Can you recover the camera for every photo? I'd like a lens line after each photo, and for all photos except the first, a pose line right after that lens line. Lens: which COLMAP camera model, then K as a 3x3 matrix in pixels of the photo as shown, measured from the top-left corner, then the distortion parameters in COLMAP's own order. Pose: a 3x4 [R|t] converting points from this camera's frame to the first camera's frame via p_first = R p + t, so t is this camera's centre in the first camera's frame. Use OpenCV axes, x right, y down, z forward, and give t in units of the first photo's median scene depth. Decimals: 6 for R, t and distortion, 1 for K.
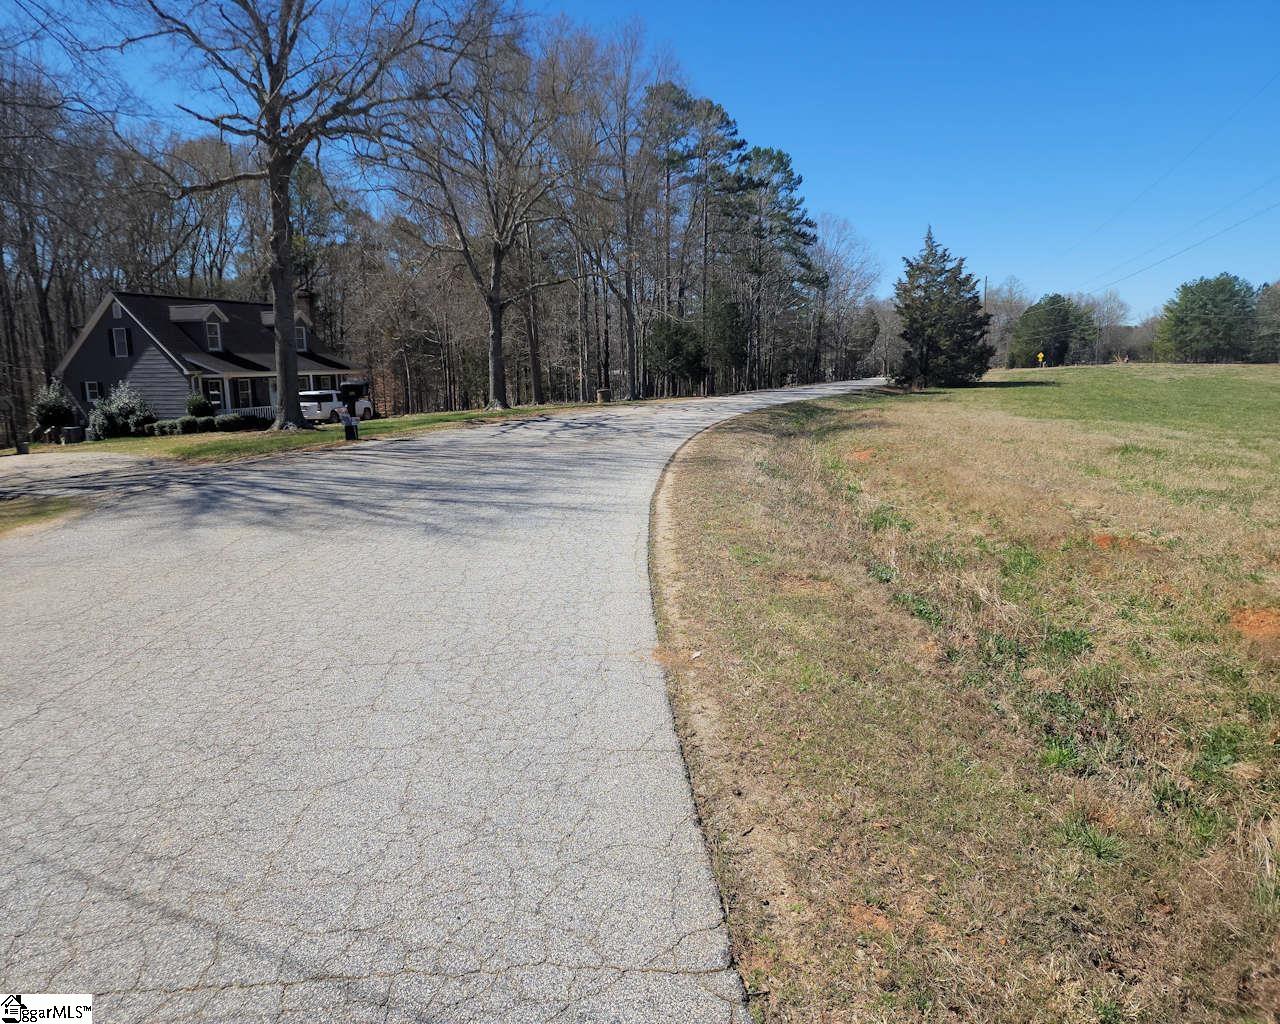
lens RADIAL K [[799.5, 0, 634.8], [0, 799.5, 517.9], [0, 0, 1]] dist [0.002695, -0.035494]
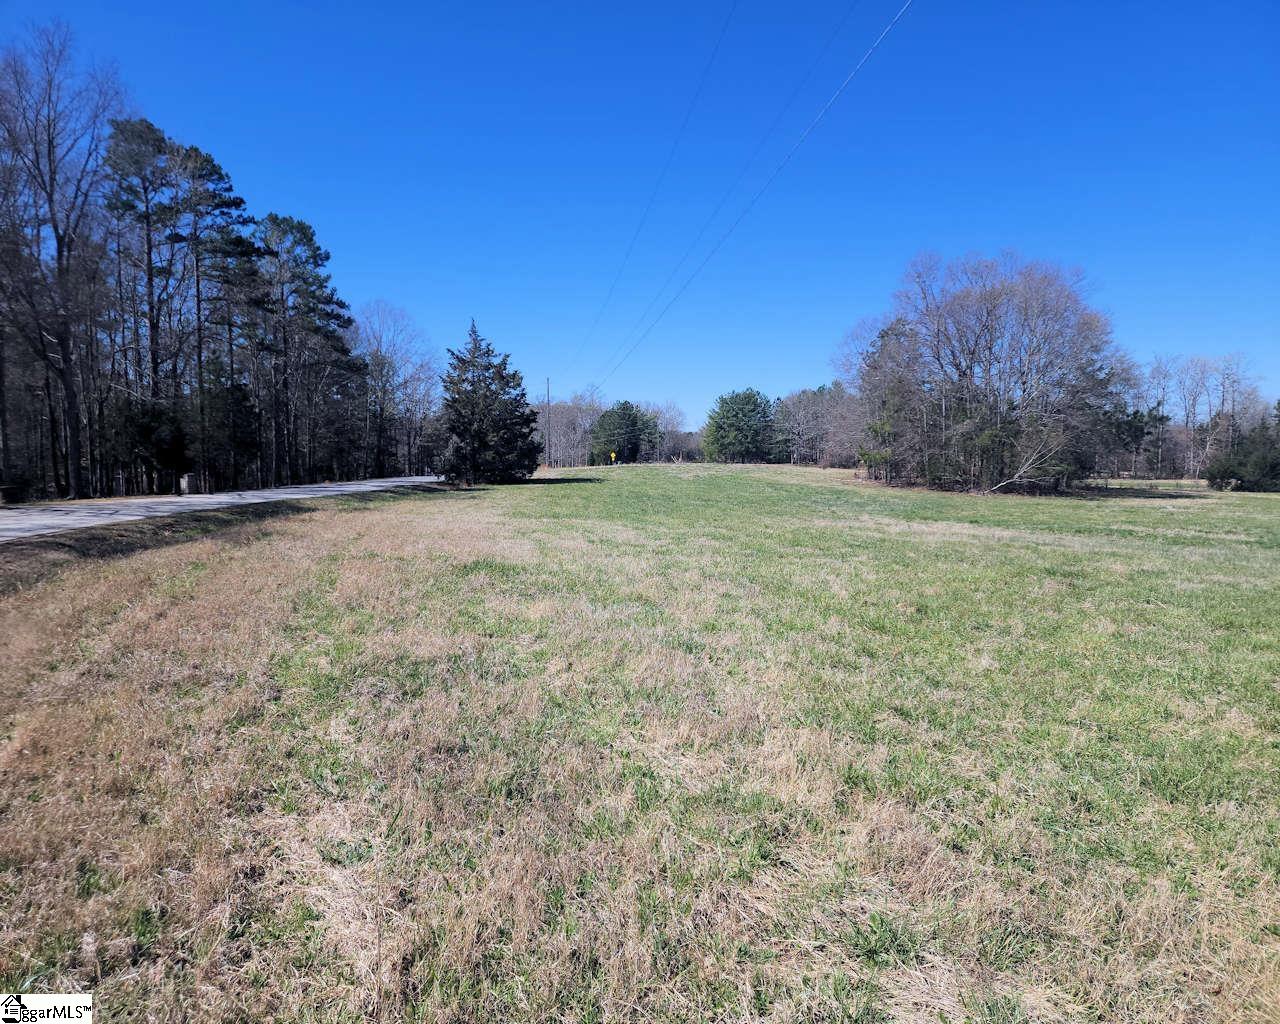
lens RADIAL K [[799.5, 0, 634.8], [0, 799.5, 517.9], [0, 0, 1]] dist [0.002695, -0.035494]
pose [[0.891580, -0.014175, 0.452641, 0.100614], [0.067558, 0.992489, -0.101991, -0.013455], [-0.447796, 0.121512, 0.885841, 0.077986]]
